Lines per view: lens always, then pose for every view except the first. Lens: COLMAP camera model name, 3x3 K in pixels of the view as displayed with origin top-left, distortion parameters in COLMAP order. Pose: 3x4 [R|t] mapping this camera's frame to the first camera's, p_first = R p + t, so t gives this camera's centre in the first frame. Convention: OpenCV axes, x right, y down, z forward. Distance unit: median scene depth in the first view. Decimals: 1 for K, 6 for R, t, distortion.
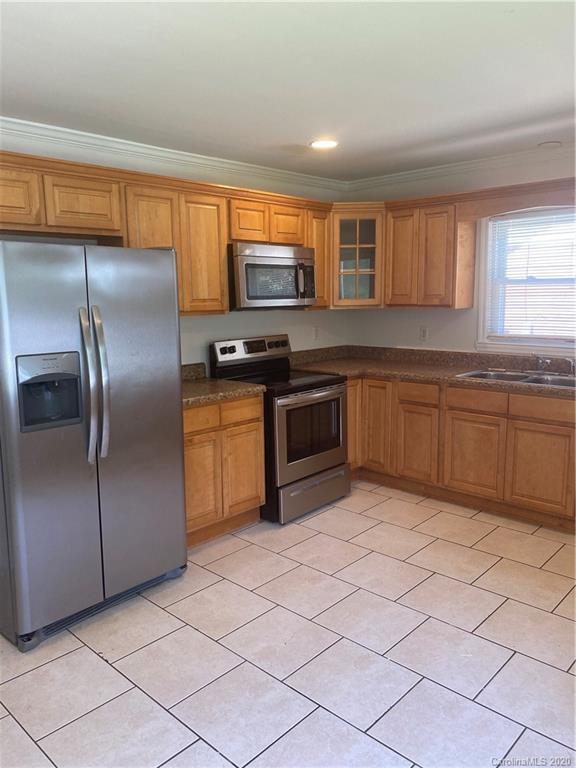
lens RADIAL K [[599.9, 0, 283.1], [0, 599.9, 384.2], [0, 0, 1]] dist [0.040391, -0.027493]
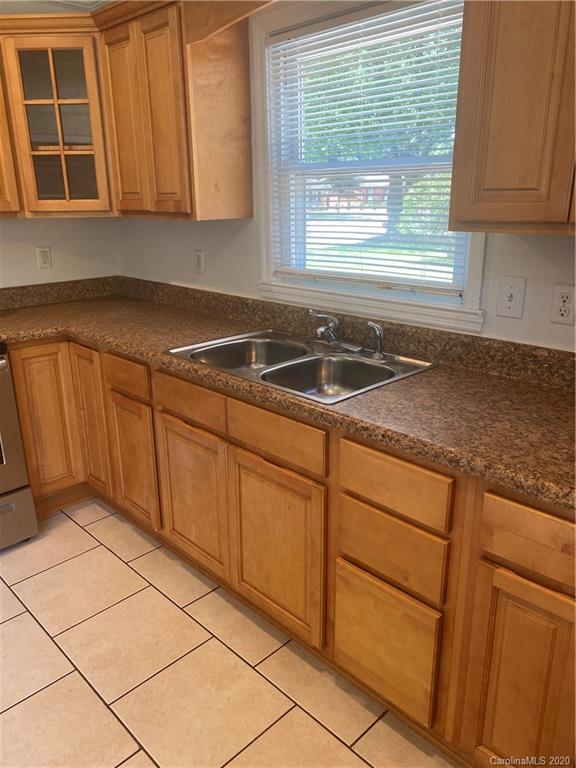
lens RADIAL K [[599.9, 0, 283.1], [0, 599.9, 384.2], [0, 0, 1]] dist [0.040391, -0.027493]
pose [[0.998360, 0.019757, -0.053727, 0.378385], [-0.011457, 0.988524, 0.150630, -0.059709], [0.056087, -0.149768, 0.987129, 0.430750]]
